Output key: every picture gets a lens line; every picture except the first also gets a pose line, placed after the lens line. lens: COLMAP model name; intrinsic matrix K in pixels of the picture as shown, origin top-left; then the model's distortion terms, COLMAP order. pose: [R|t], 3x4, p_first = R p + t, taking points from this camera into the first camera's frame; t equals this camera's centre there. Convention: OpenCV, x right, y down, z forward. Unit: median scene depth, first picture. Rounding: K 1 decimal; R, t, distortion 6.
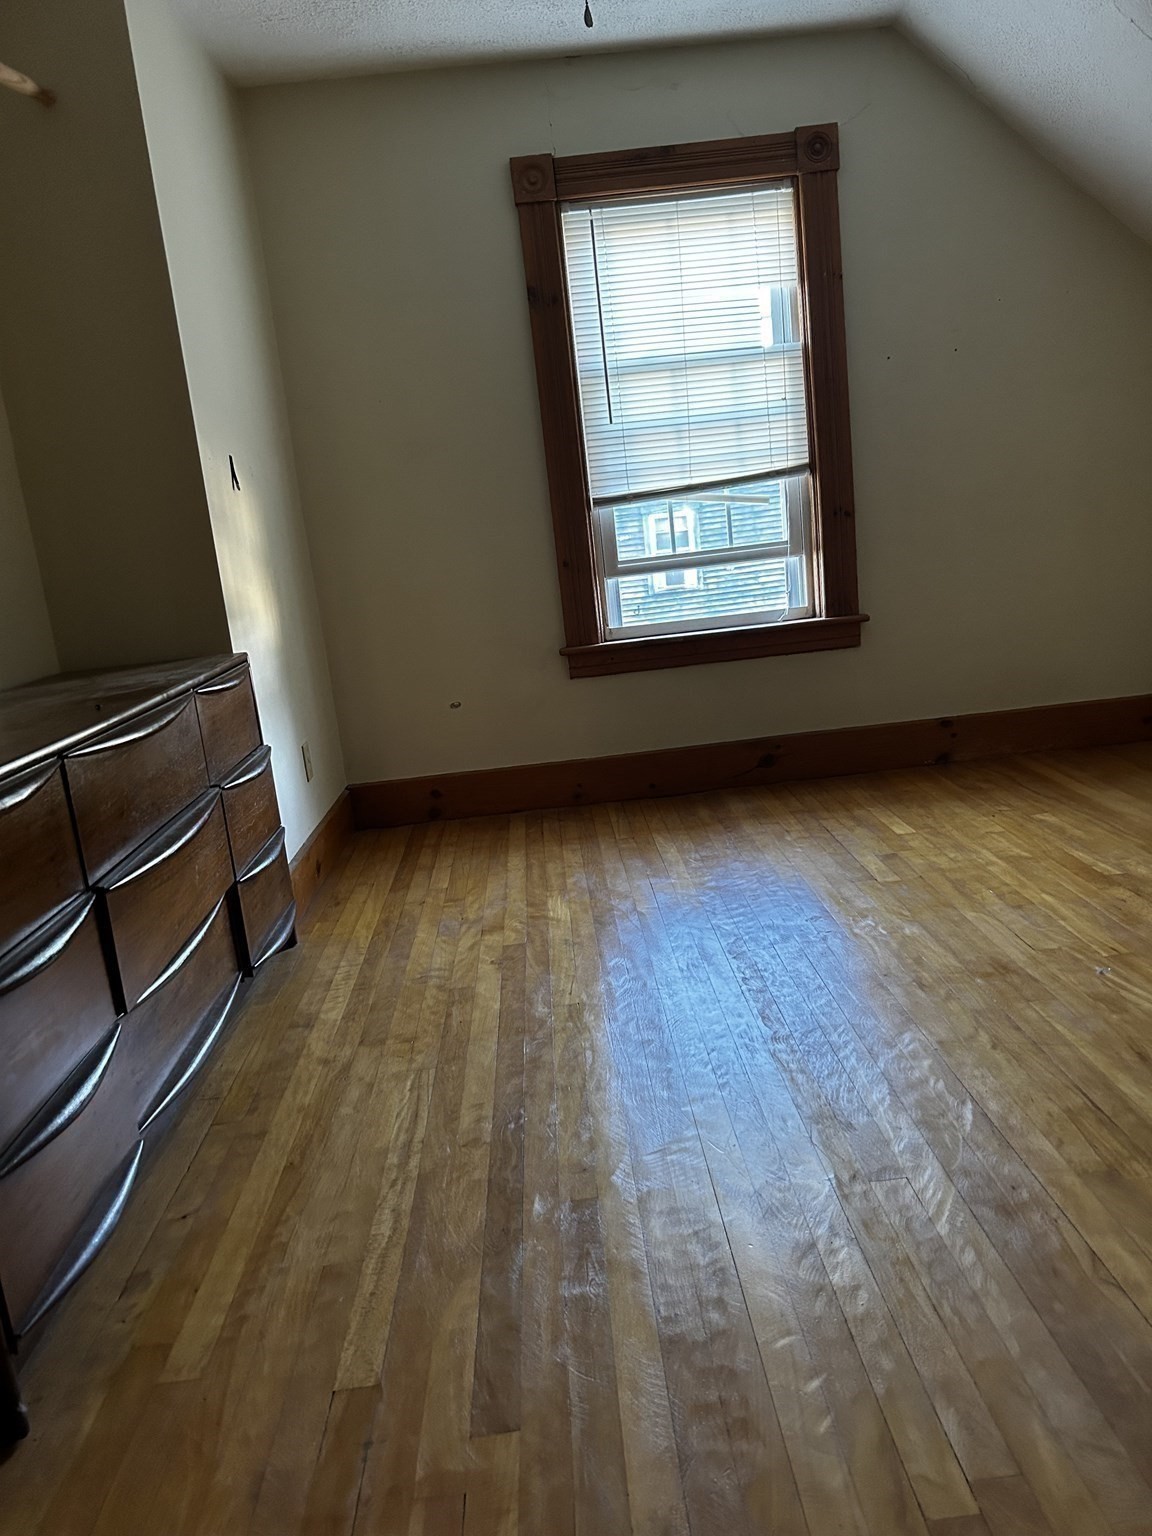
lens RADIAL K [[1159.8, 0, 572.2], [0, 1159.8, 772.2], [0, 0, 1]] dist [0.049472, -0.059362]
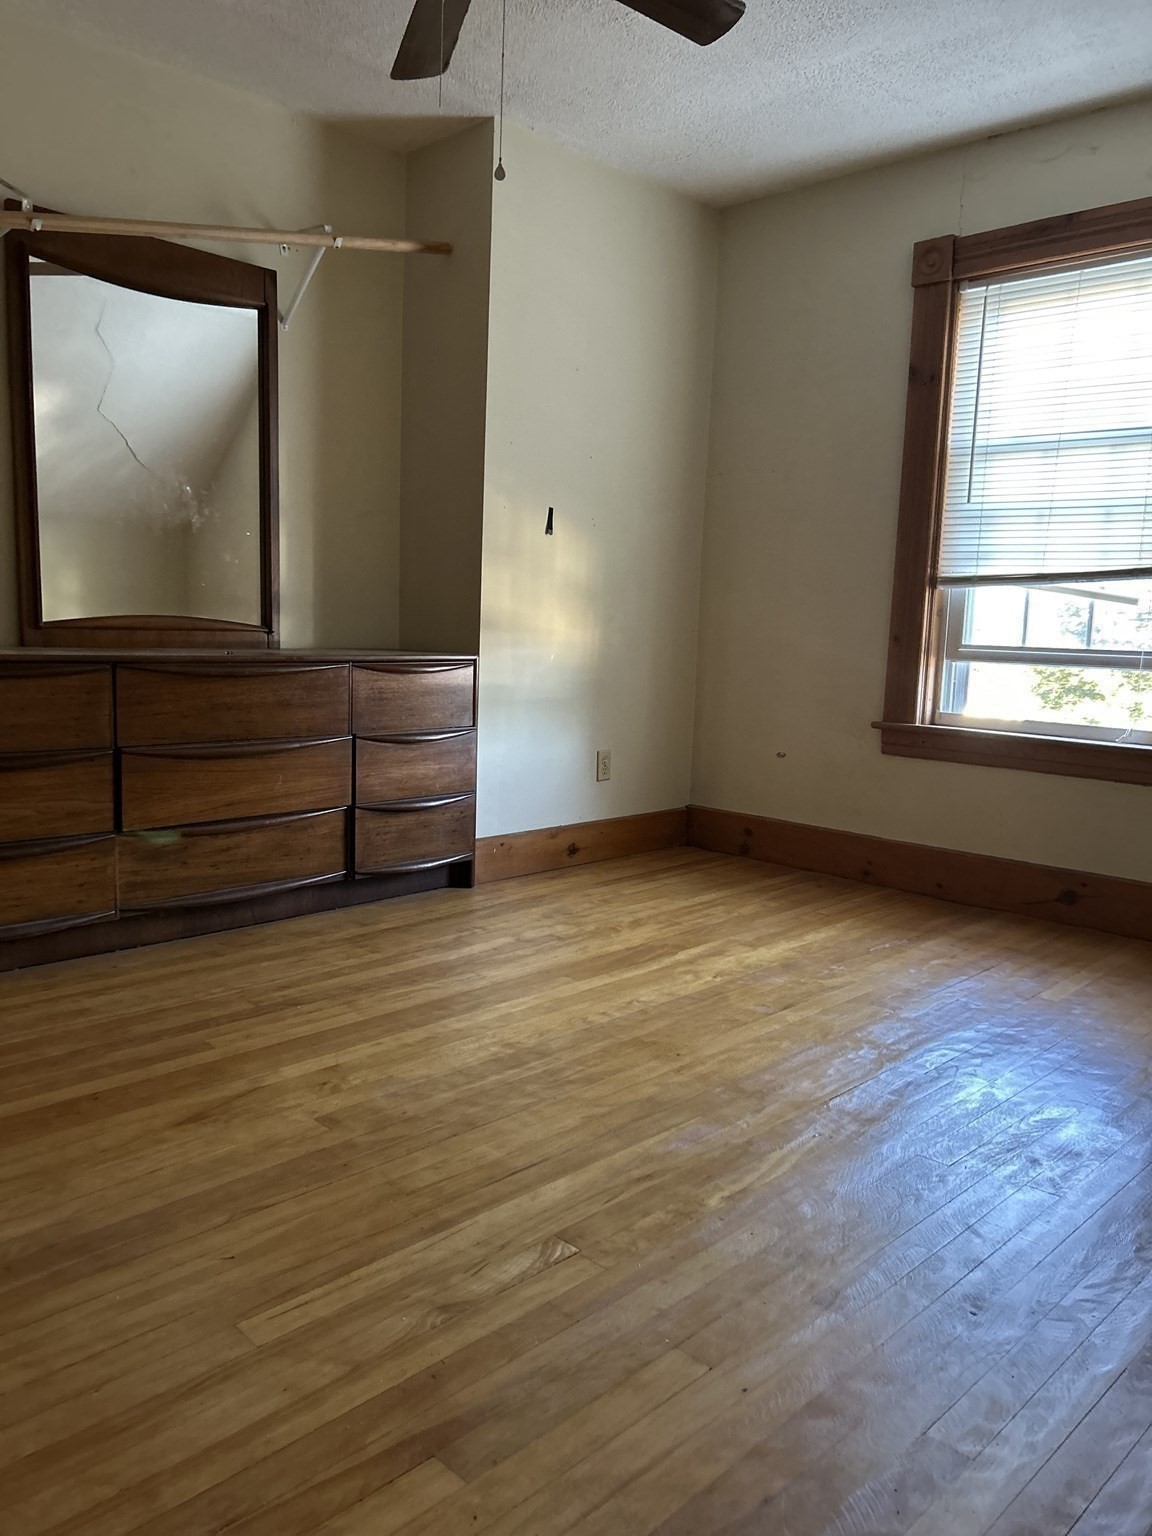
lens RADIAL K [[1159.8, 0, 569.4], [0, 1159.8, 762.5], [0, 0, 1]] dist [0.049472, -0.059362]
pose [[0.683233, 0.221008, -0.695951, 0.538931], [-0.259692, 0.964329, 0.051289, -0.059161], [0.682461, 0.145690, 0.716255, 0.123960]]
